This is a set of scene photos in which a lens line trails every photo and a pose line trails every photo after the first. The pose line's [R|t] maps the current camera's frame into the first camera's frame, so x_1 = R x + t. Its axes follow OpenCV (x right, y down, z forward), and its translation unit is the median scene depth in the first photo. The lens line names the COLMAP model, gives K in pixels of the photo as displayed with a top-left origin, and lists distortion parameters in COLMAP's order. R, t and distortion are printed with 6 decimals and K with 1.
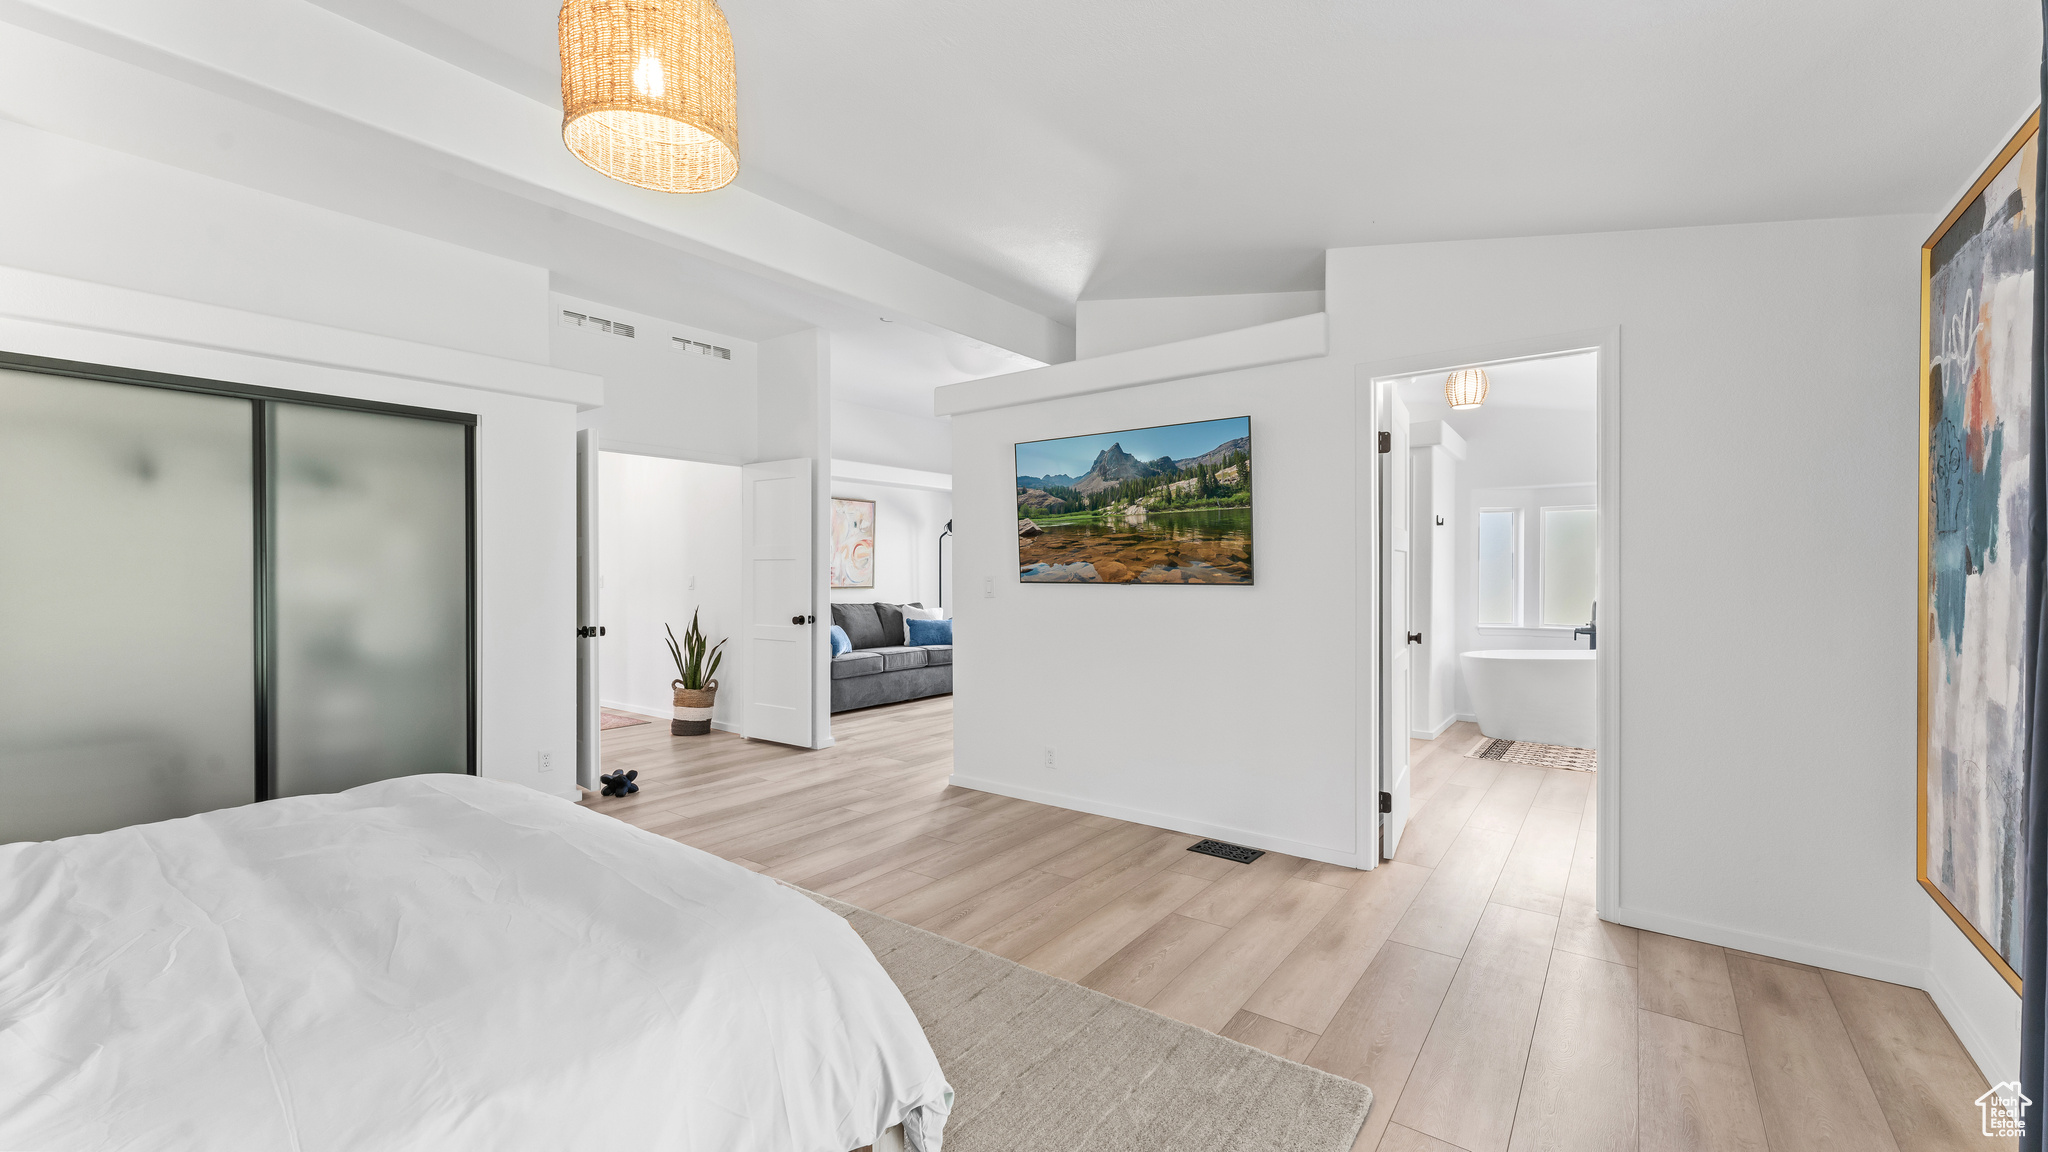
lens RADIAL K [[824.8, 0, 1019.5], [0, 824.8, 580.1], [0, 0, 1]] dist [-0.000727, 0.000000]
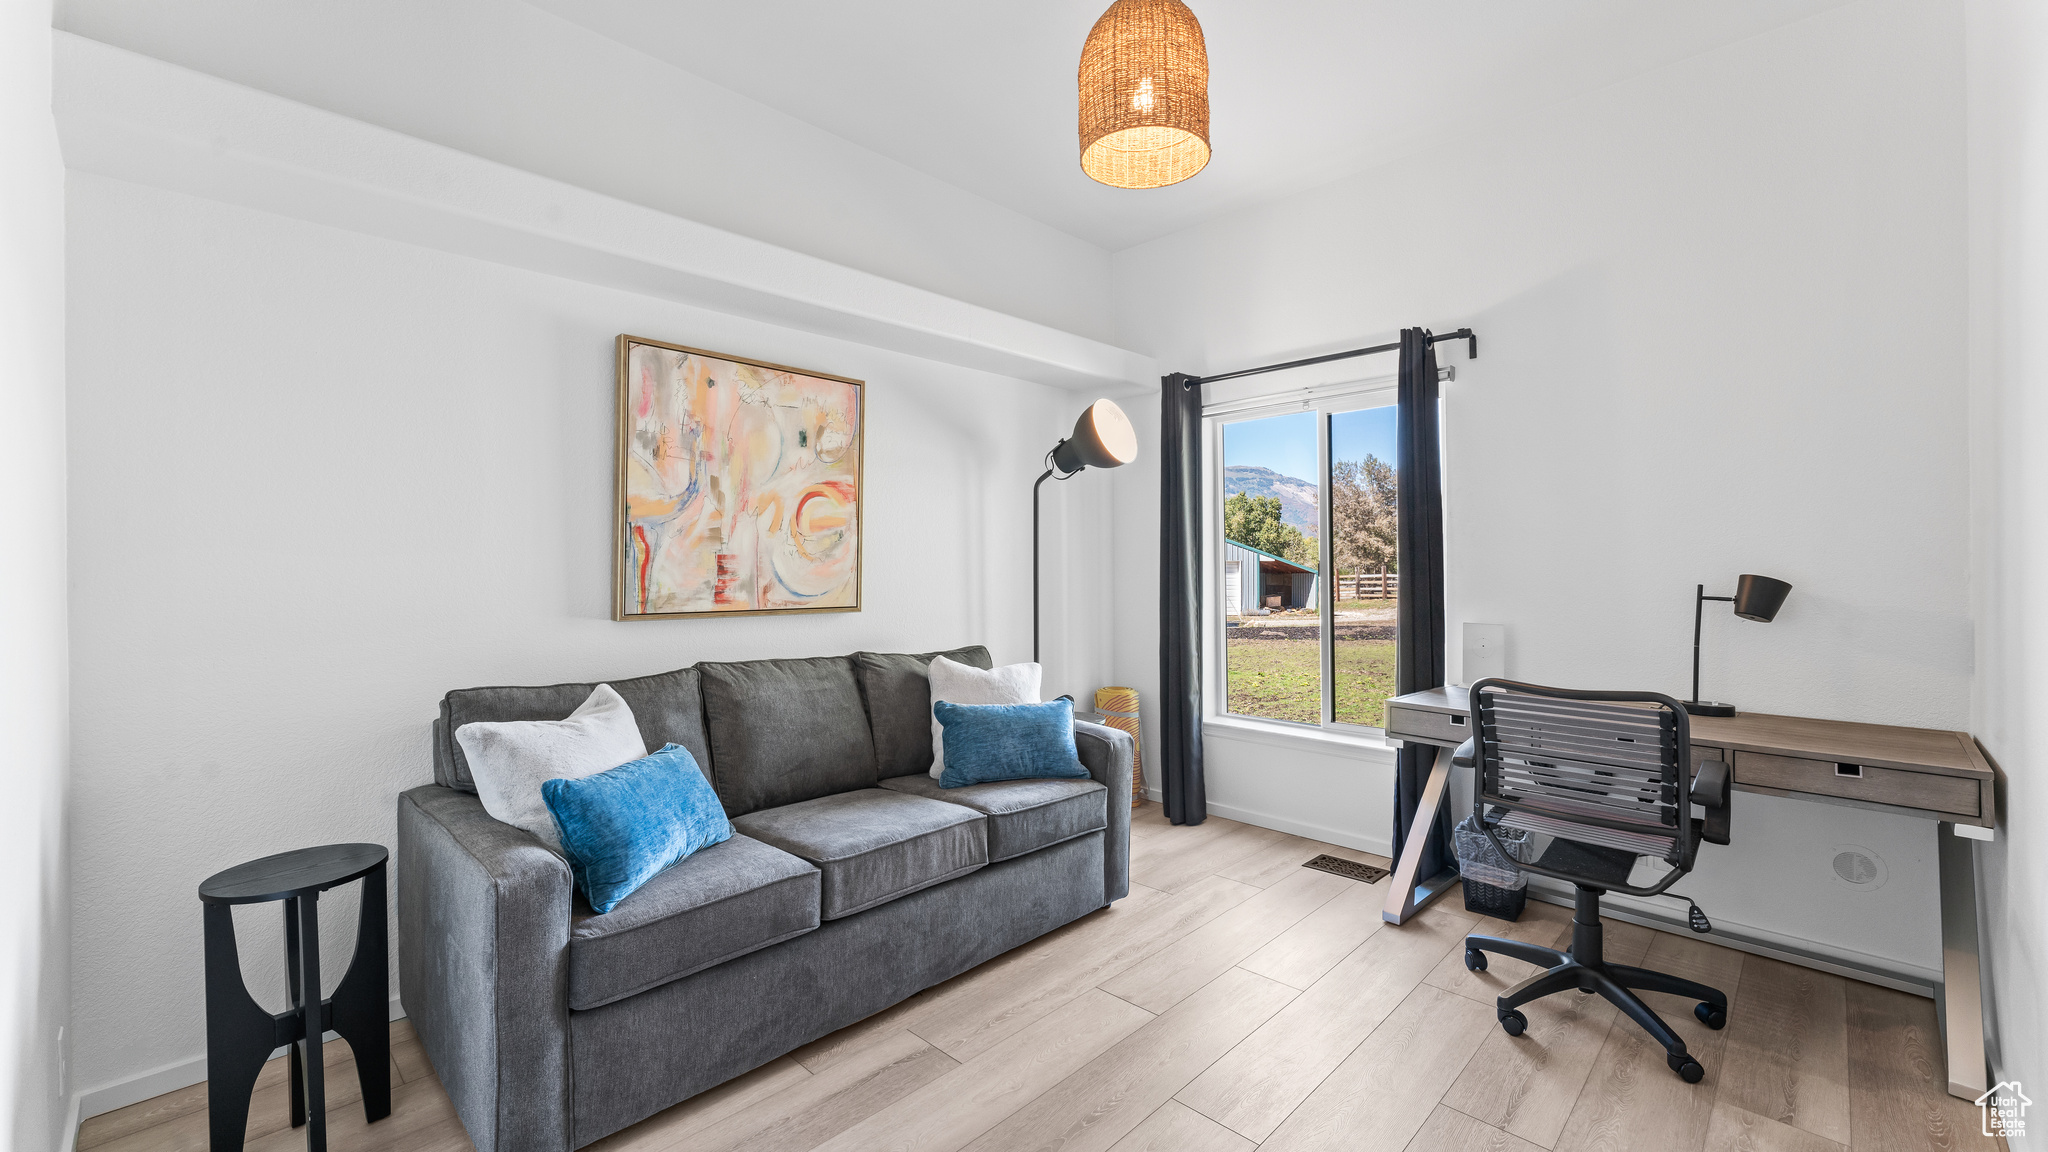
lens RADIAL K [[824.8, 0, 1020.3], [0, 824.8, 573.0], [0, 0, 1]] dist [-0.000727, 0.000000]
pose [[0.991793, -0.001595, -0.127846, -0.056413], [0.000092, 0.999931, -0.011761, -0.003228], [0.127856, 0.011652, 0.991724, 0.649949]]
